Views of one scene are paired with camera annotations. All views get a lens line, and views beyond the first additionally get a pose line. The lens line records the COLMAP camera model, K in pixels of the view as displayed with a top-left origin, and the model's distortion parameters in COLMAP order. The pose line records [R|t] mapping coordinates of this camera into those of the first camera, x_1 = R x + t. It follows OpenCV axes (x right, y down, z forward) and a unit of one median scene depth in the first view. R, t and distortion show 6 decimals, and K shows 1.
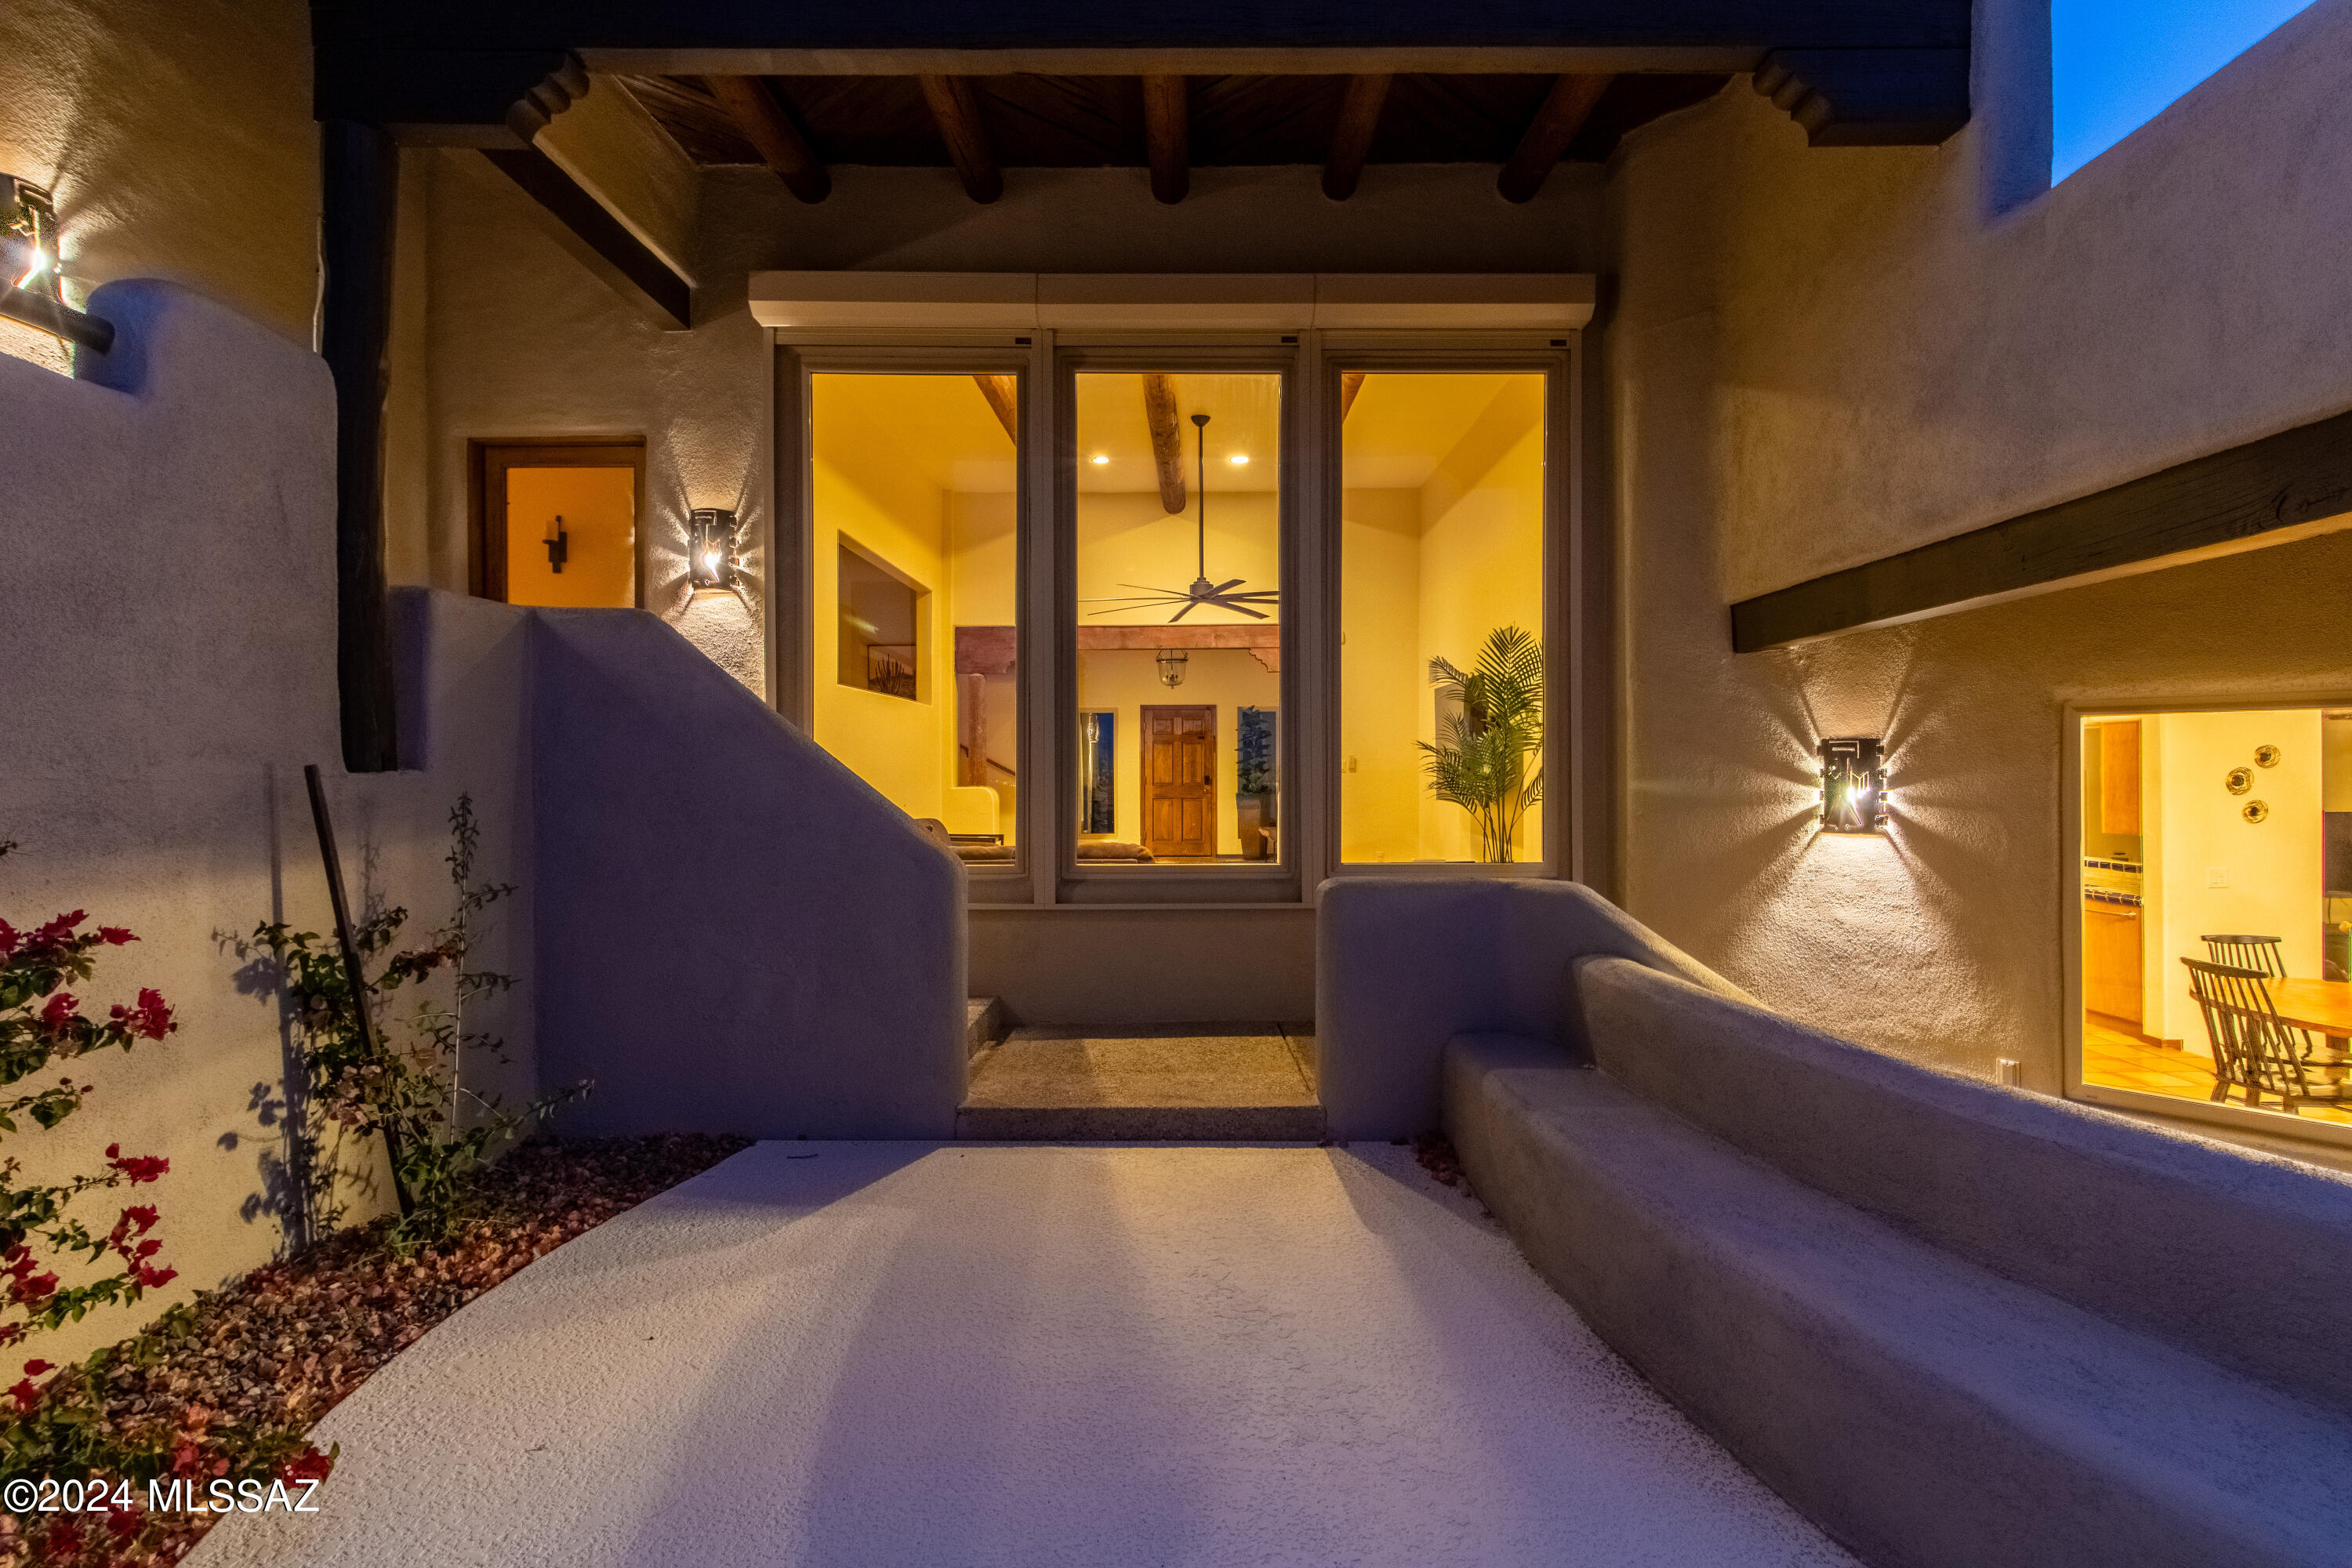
lens RADIAL K [[1072.4, 0, 1188.1], [0, 1072.4, 775.5], [0, 0, 1]] dist [0.001125, 0.001092]
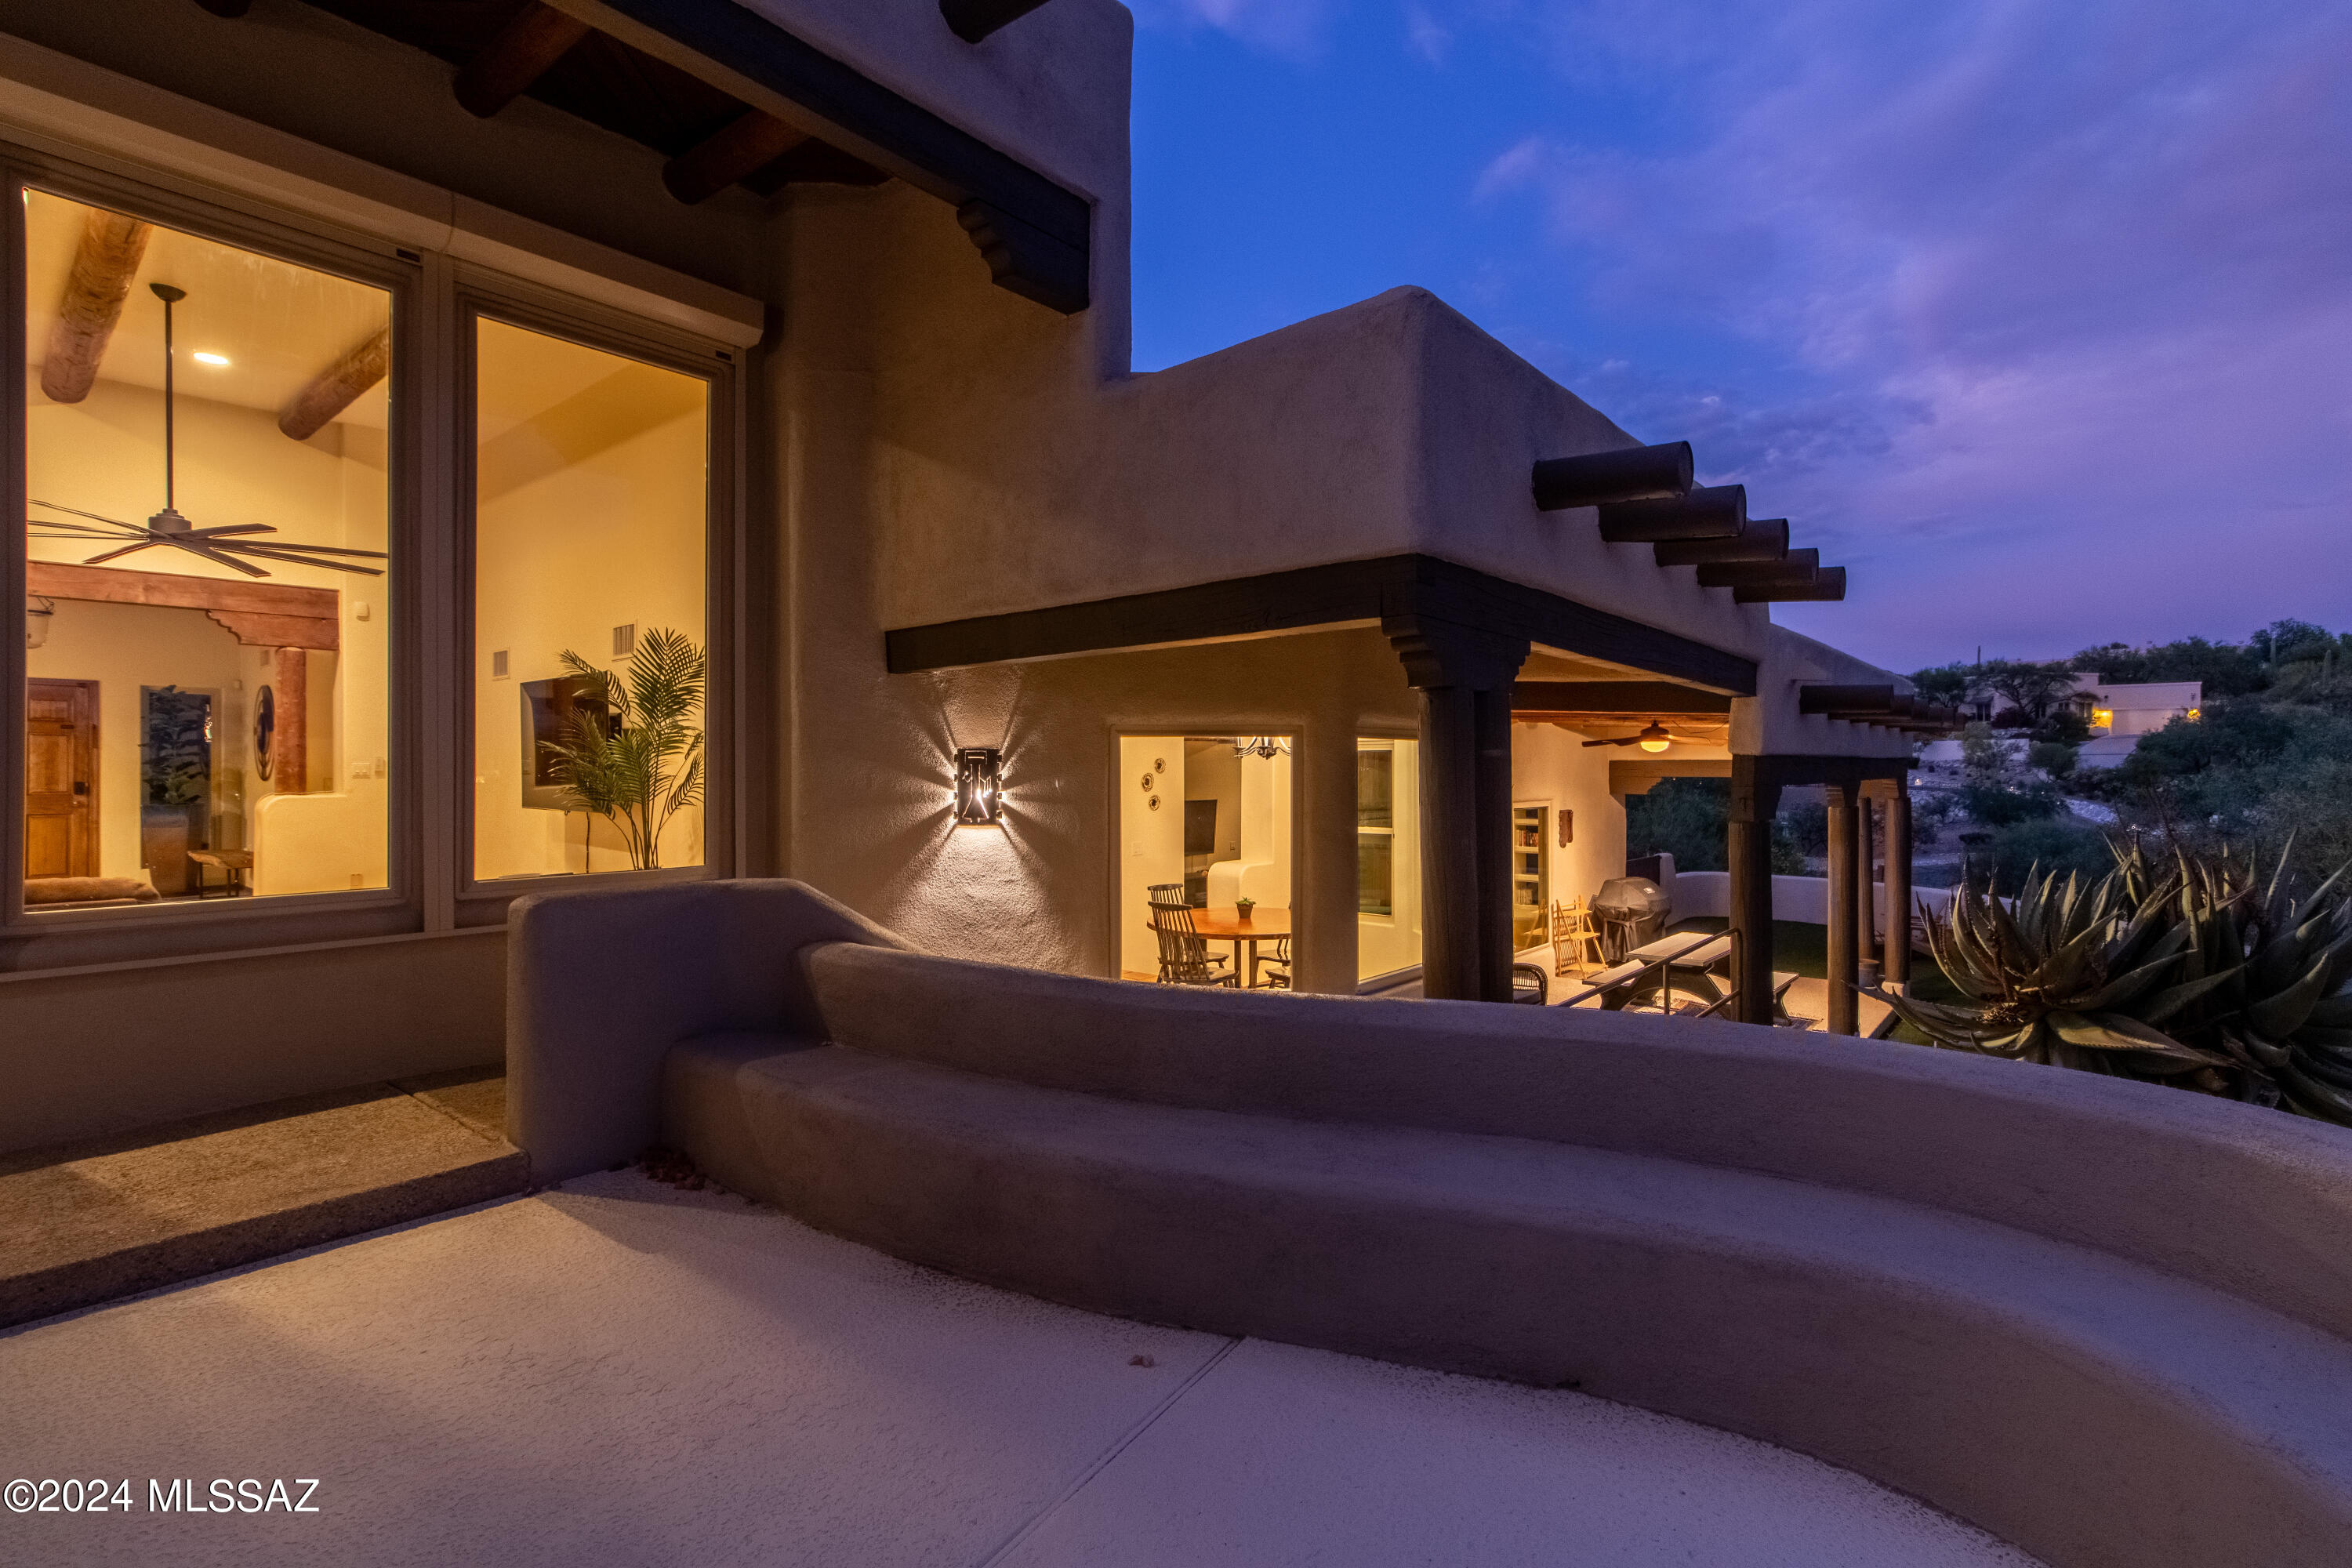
lens RADIAL K [[1072.4, 0, 1188.1], [0, 1072.4, 775.5], [0, 0, 1]] dist [0.001125, 0.001092]
pose [[0.651476, -0.000657, 0.758669, -0.173929], [0.003279, 0.999993, -0.001950, -0.000230], [-0.758662, 0.003758, 0.651473, 0.000765]]
